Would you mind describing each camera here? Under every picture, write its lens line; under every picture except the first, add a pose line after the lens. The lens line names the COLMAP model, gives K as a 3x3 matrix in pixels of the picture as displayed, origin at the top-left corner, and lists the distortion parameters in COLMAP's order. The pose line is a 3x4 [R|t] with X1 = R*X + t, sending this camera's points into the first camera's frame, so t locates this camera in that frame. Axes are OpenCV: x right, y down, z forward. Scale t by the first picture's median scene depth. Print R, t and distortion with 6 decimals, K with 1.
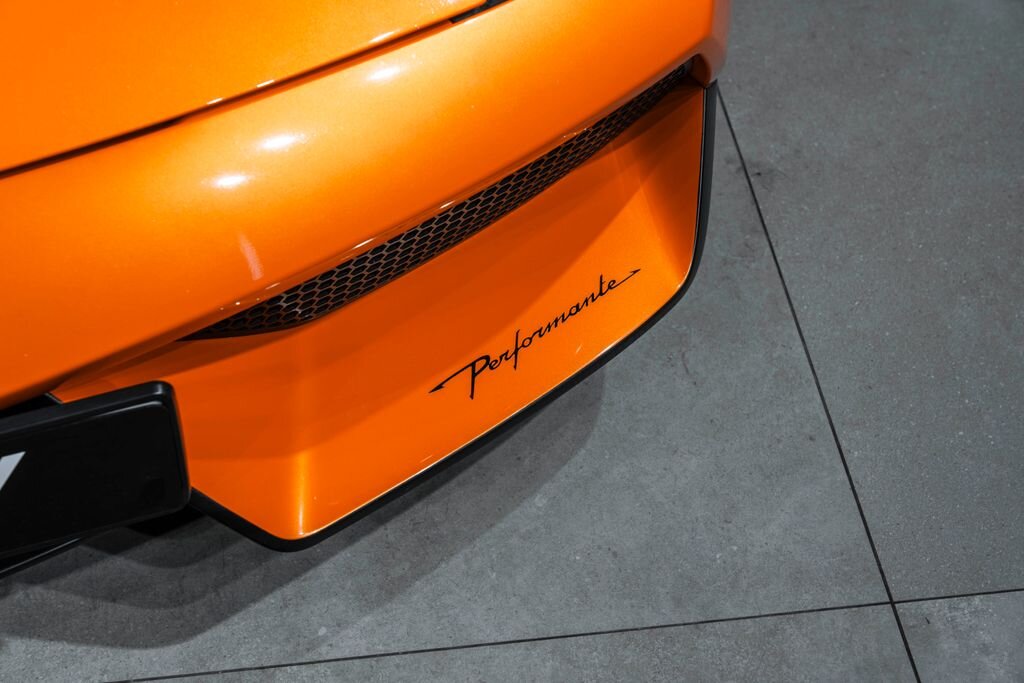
lens RADIAL K [[1856.3, 0, 517.2], [0, 1856.3, 340.1], [0, 0, 1]] dist [0.015223, 0.000000]
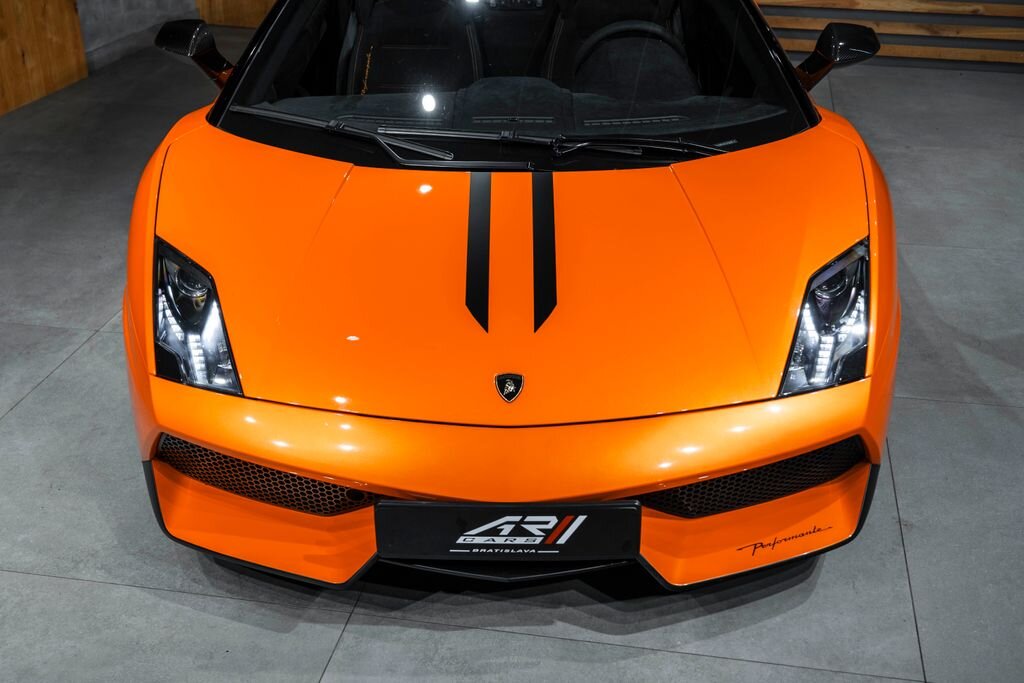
lens RADIAL K [[1266.6, 0, 514.8], [0, 1266.6, 340.6], [0, 0, 1]] dist [0.021604, 0.000000]
pose [[0.947735, 0.108308, -0.300112, 0.147165], [-0.208048, 0.922923, -0.323927, 0.368665], [0.241896, 0.369434, 0.897220, -0.694555]]
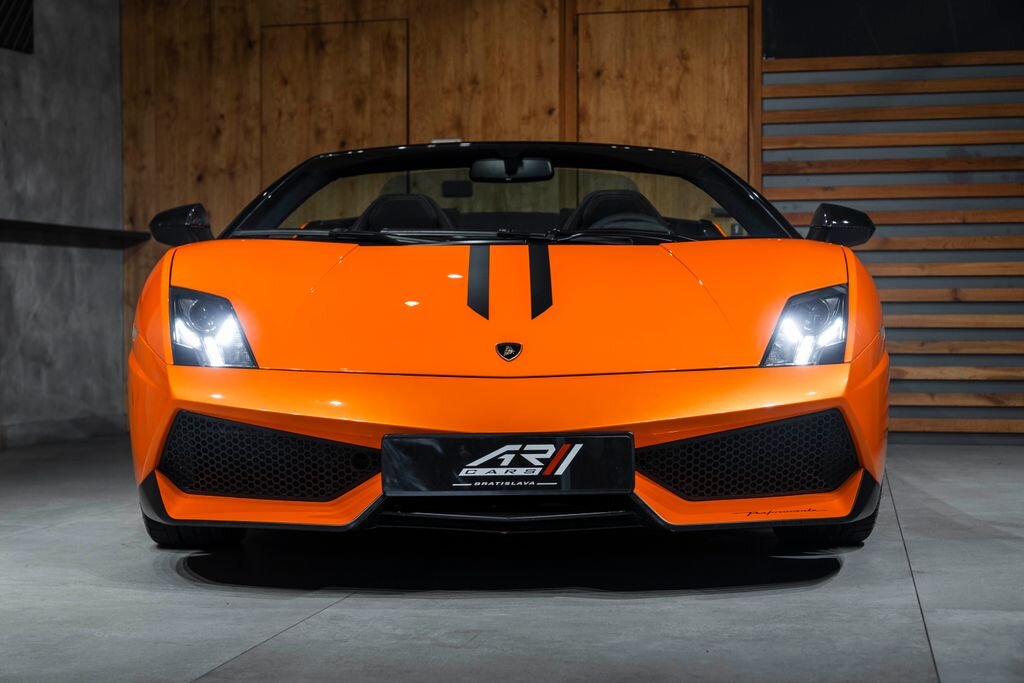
lens RADIAL K [[1929.2, 0, 514.9], [0, 1929.2, 343.1], [0, 0, 1]] dist [0.000852, 0.000000]
pose [[0.950127, -0.035688, -0.309815, 0.481523], [-0.200865, 0.689906, -0.695474, 1.702617], [0.238563, 0.723019, 0.648329, -0.936473]]
